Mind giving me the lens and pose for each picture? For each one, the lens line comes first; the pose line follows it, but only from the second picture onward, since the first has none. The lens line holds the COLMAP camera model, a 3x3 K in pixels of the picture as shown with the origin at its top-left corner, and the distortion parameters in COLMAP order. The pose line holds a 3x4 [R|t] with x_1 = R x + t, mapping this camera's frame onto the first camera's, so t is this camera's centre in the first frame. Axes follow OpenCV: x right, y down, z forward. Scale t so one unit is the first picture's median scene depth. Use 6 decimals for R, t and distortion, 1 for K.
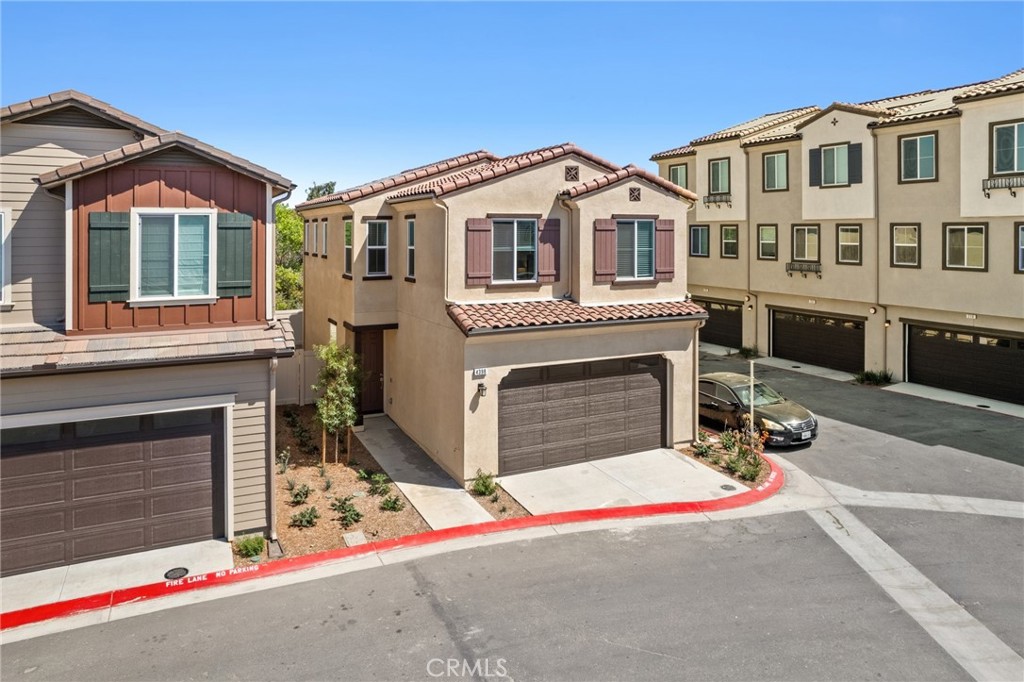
lens RADIAL K [[689.4, 0, 512.7], [0, 689.4, 231.0], [0, 0, 1]] dist [-0.061892, 0.046176]
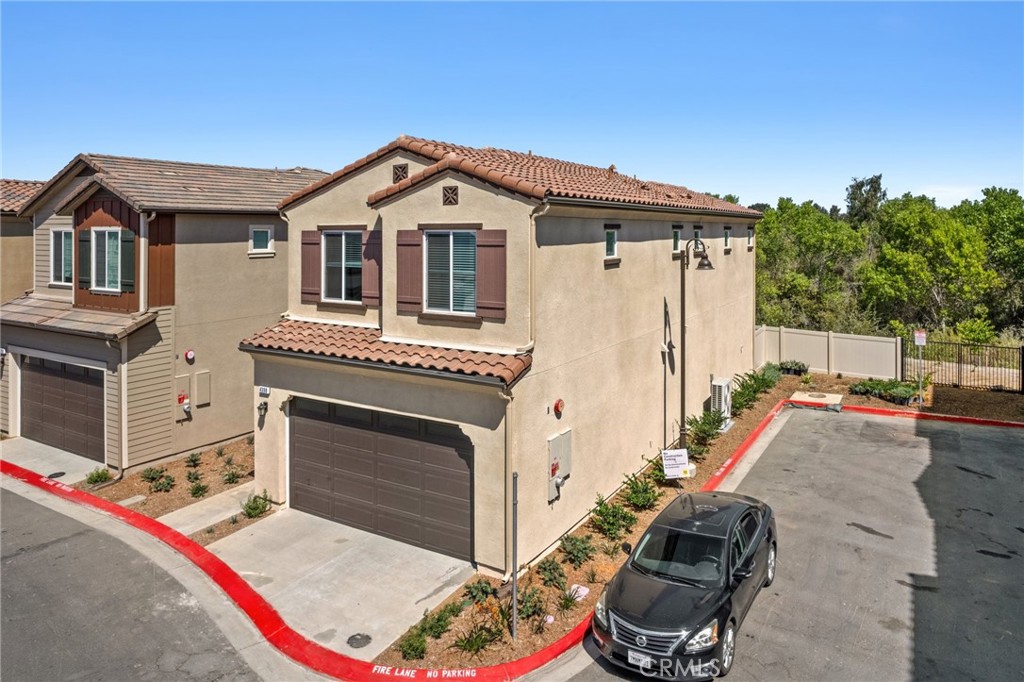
lens RADIAL K [[689.4, 0, 512.7], [0, 689.4, 231.0], [0, 0, 1]] dist [-0.061892, 0.046176]
pose [[0.536658, -0.001947, -0.843798, 0.852992], [0.002445, 0.999997, -0.000753, -0.015954], [0.843796, -0.001659, 0.536661, 0.695946]]
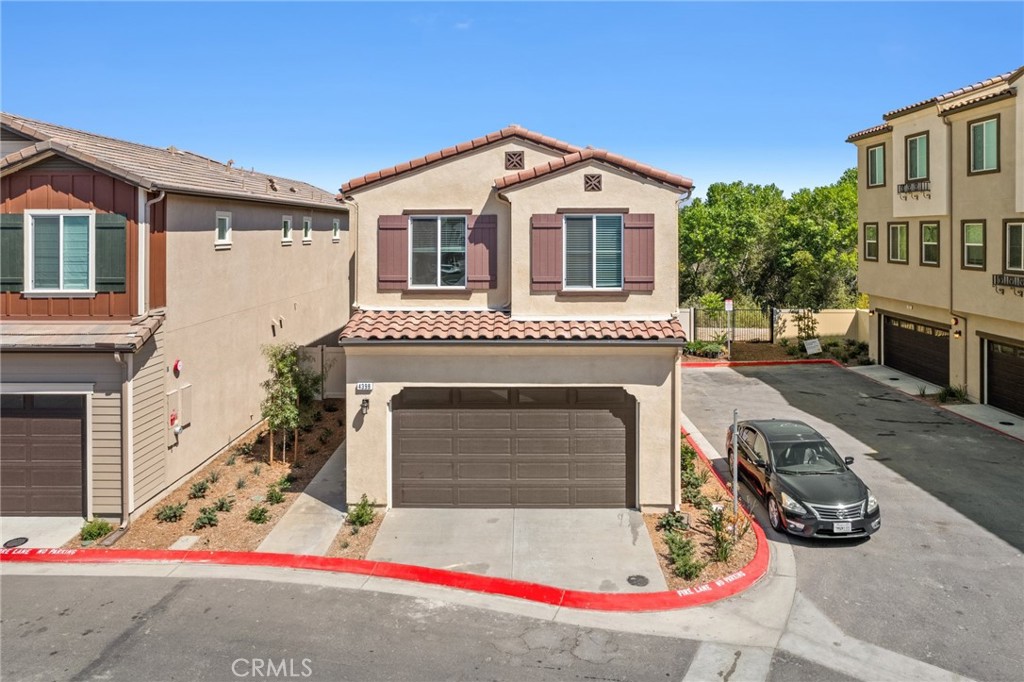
lens RADIAL K [[680.8, 0, 514.9], [0, 680.8, 236.8], [0, 0, 1]] dist [-0.055905, 0.037475]
pose [[0.888651, -0.000292, -0.458585, 0.475509], [0.002930, 0.999983, 0.005040, 0.005218], [0.458576, -0.005822, 0.888636, 0.273053]]
